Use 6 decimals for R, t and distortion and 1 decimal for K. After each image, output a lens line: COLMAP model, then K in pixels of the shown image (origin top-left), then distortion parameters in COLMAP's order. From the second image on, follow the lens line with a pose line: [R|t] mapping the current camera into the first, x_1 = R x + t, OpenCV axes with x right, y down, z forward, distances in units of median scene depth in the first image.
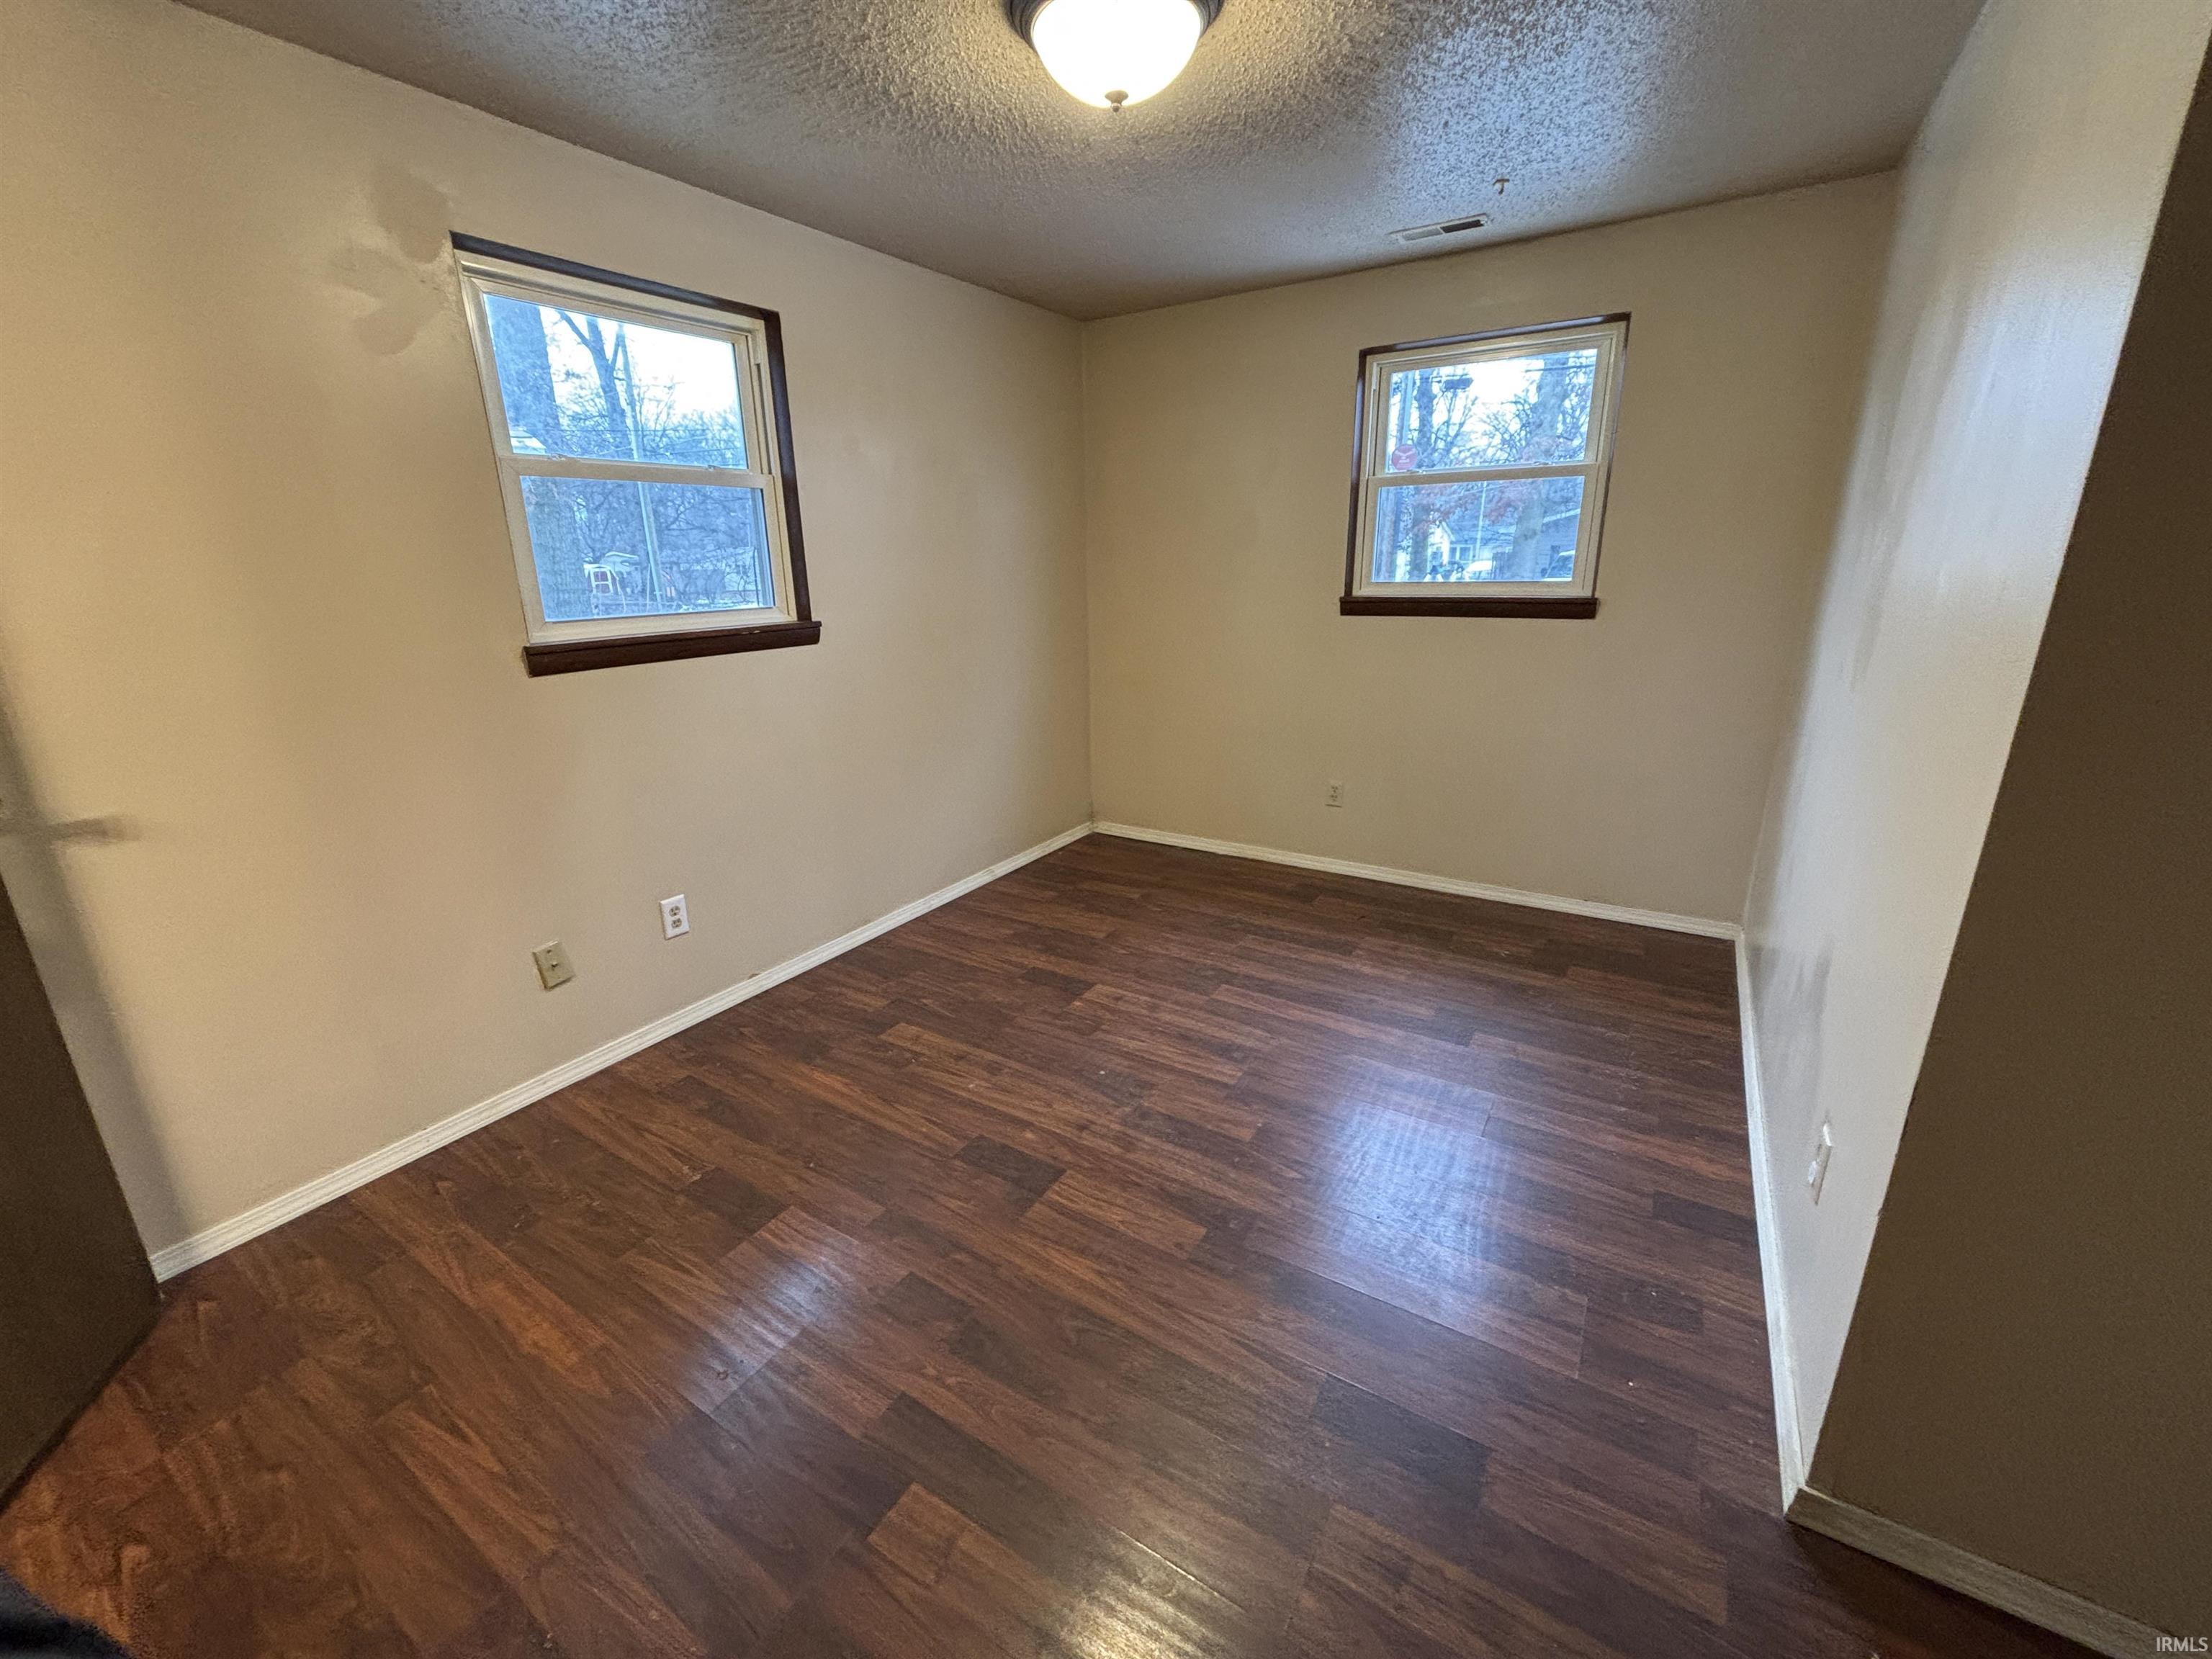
lens RADIAL K [[885.9, 0, 1079.3], [0, 885.9, 813.0], [0, 0, 1]] dist [-0.002200, -0.000376]
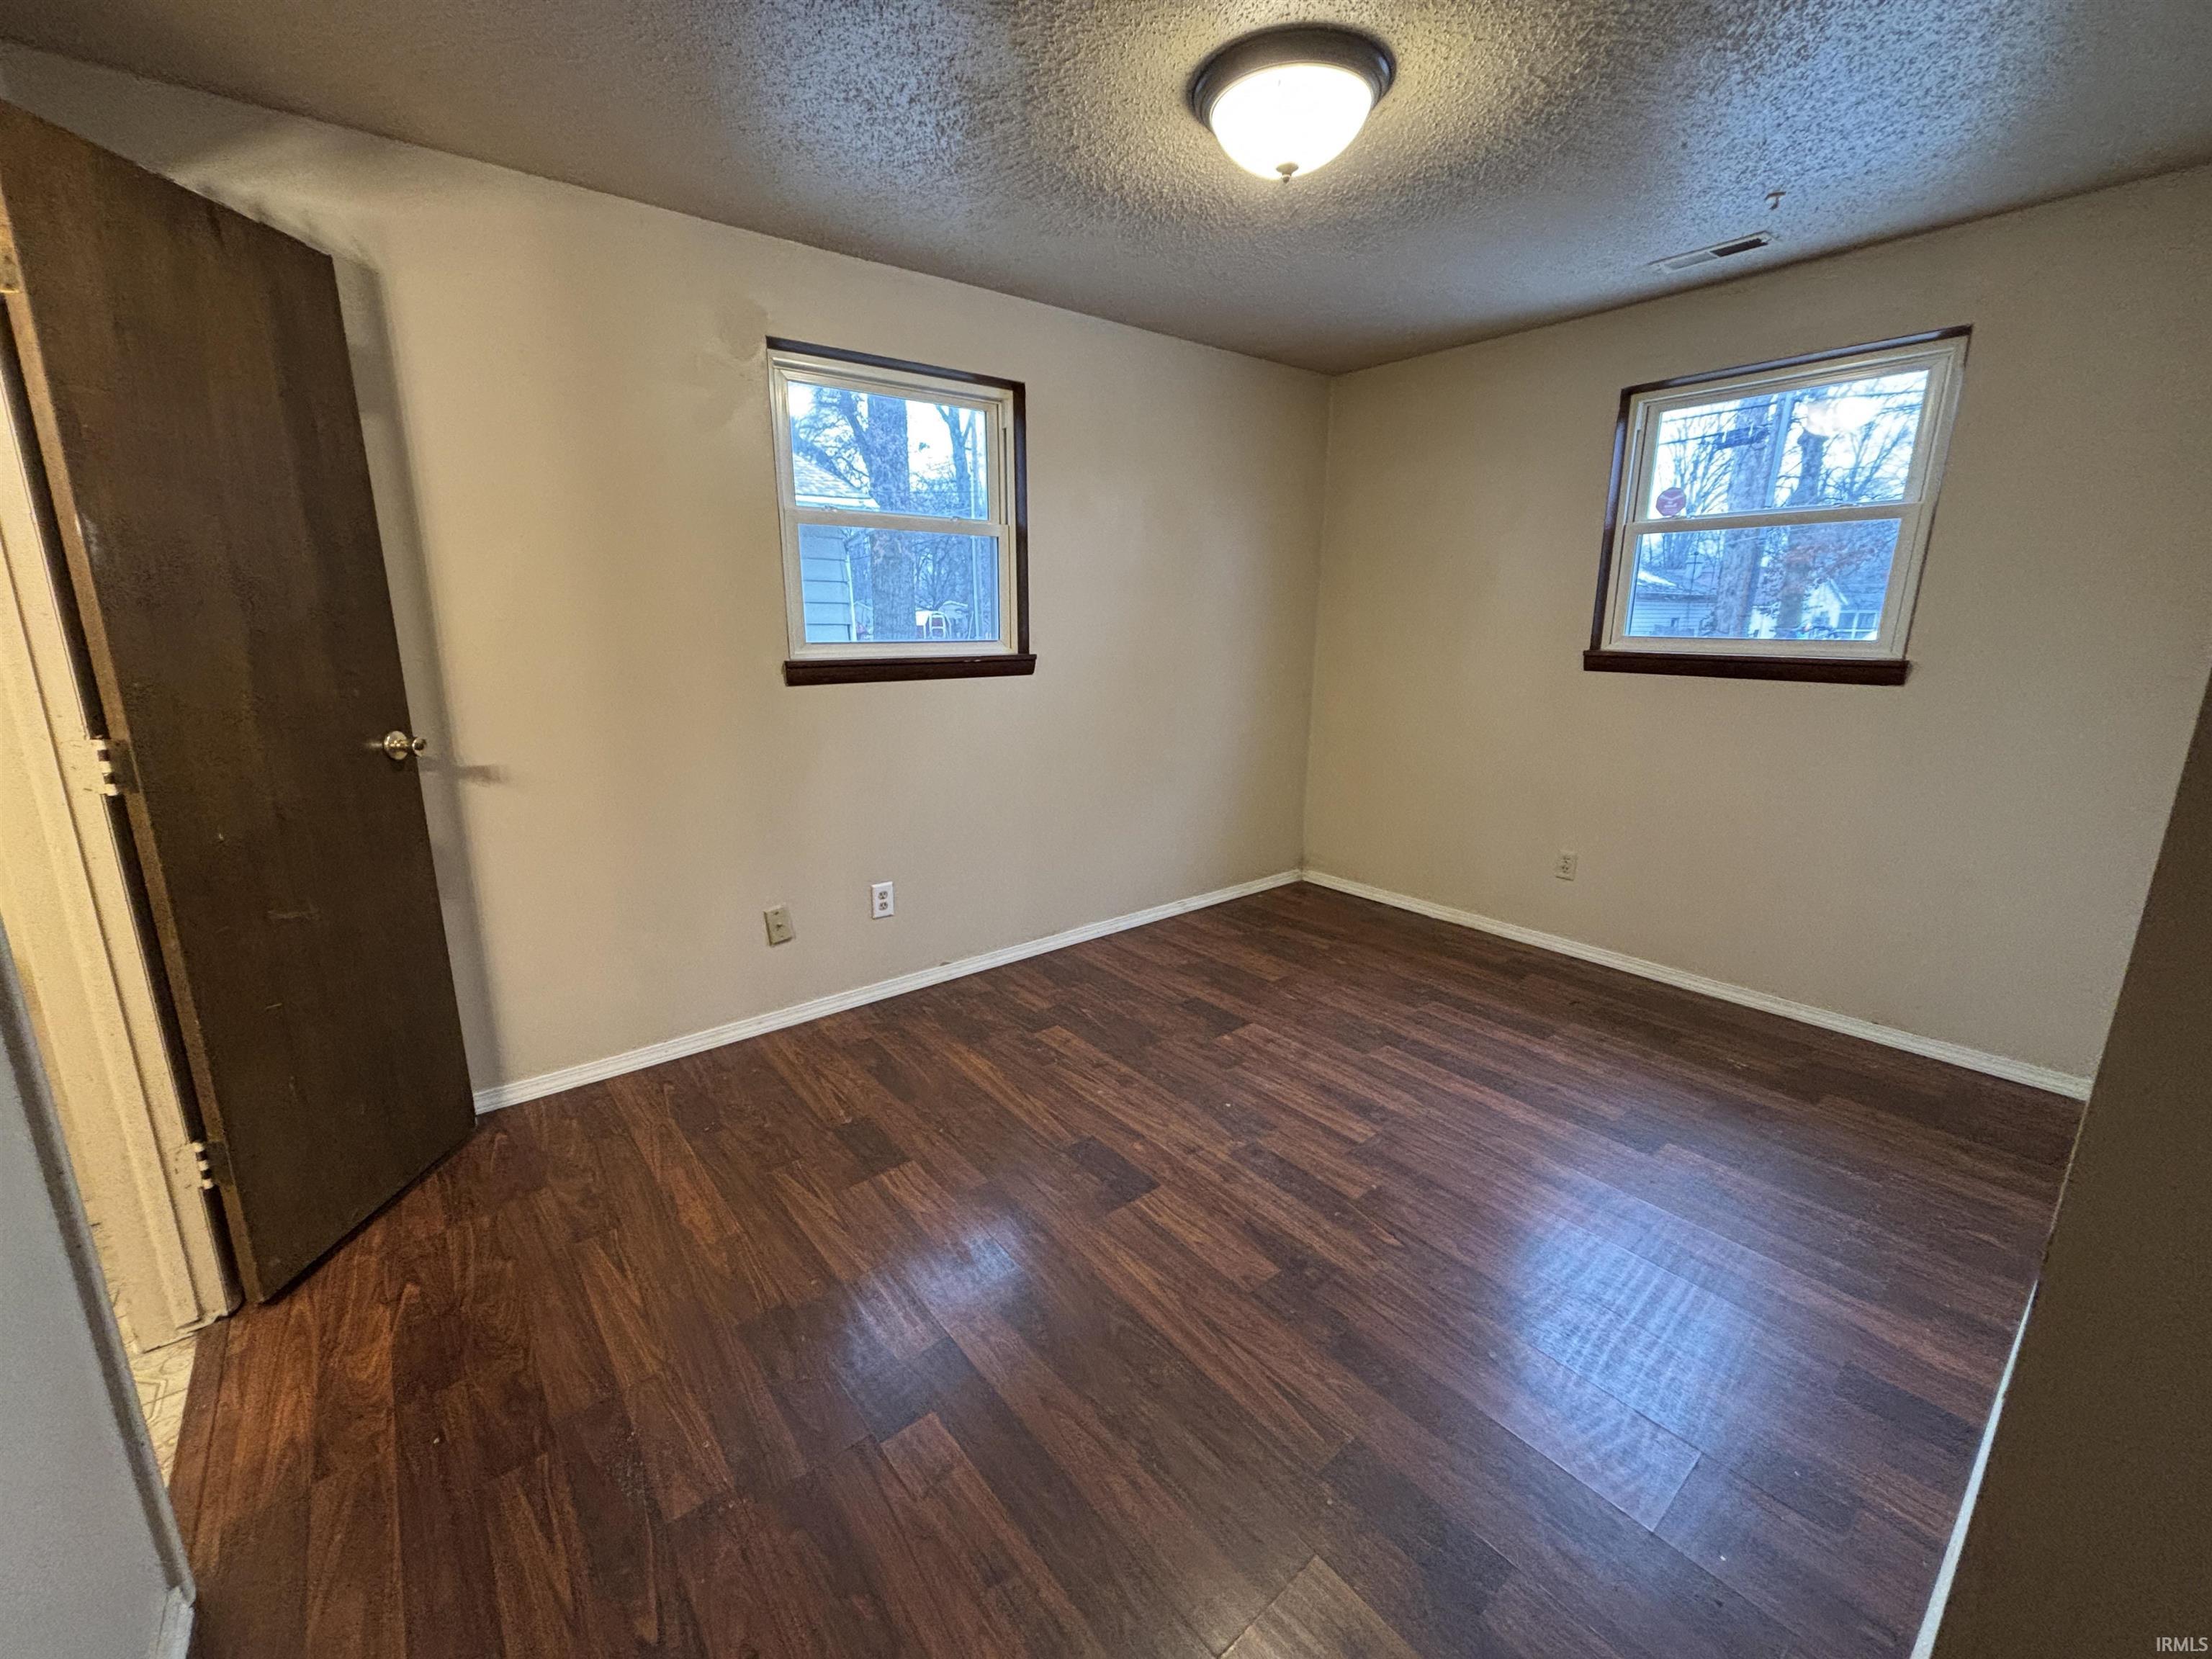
lens RADIAL K [[885.9, 0, 1079.8], [0, 885.9, 811.4], [0, 0, 1]] dist [-0.002200, -0.000376]
pose [[0.946788, 0.091111, -0.308693, 0.147061], [-0.108864, 0.993221, -0.040747, 0.023206], [0.302888, 0.072185, 0.950288, -0.025869]]
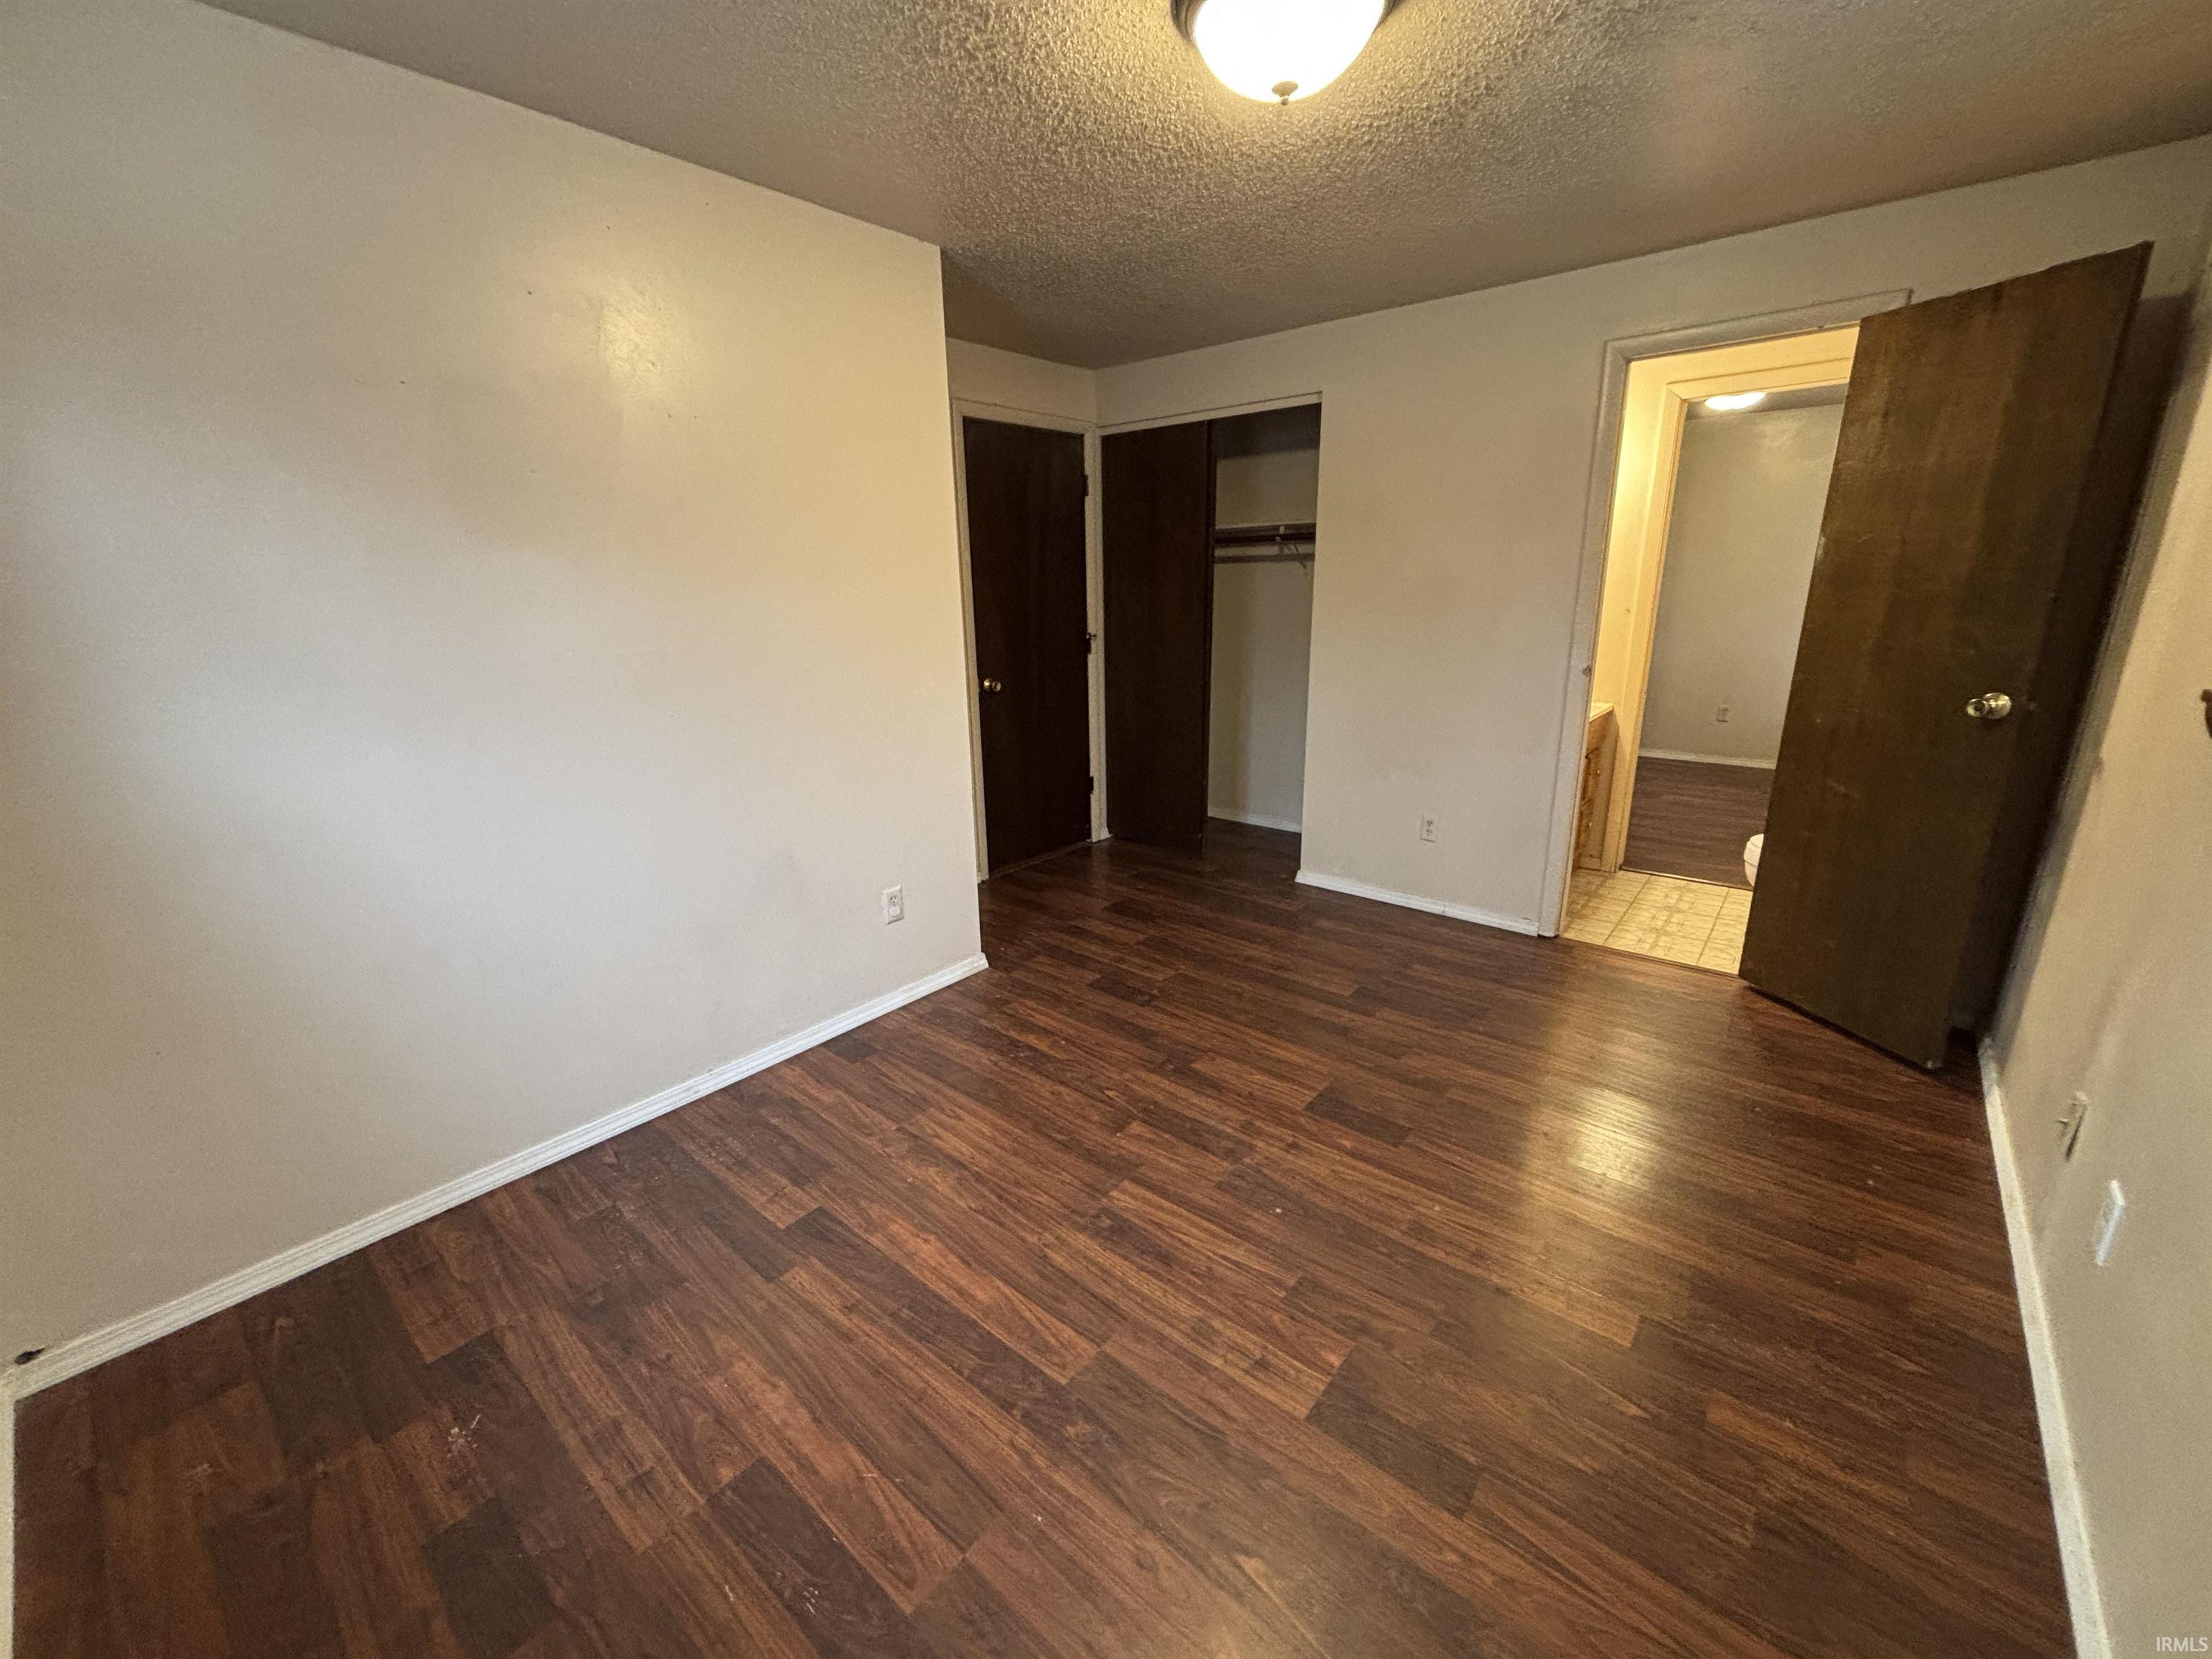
lens RADIAL K [[885.9, 0, 1099.5], [0, 885.9, 839.9], [0, 0, 1]] dist [-0.002200, -0.000376]
pose [[-0.992299, 0.008698, 0.123564, 0.086709], [0.074077, 0.841169, 0.535674, -0.448530], [-0.099278, 0.540702, -0.835335, 1.531027]]
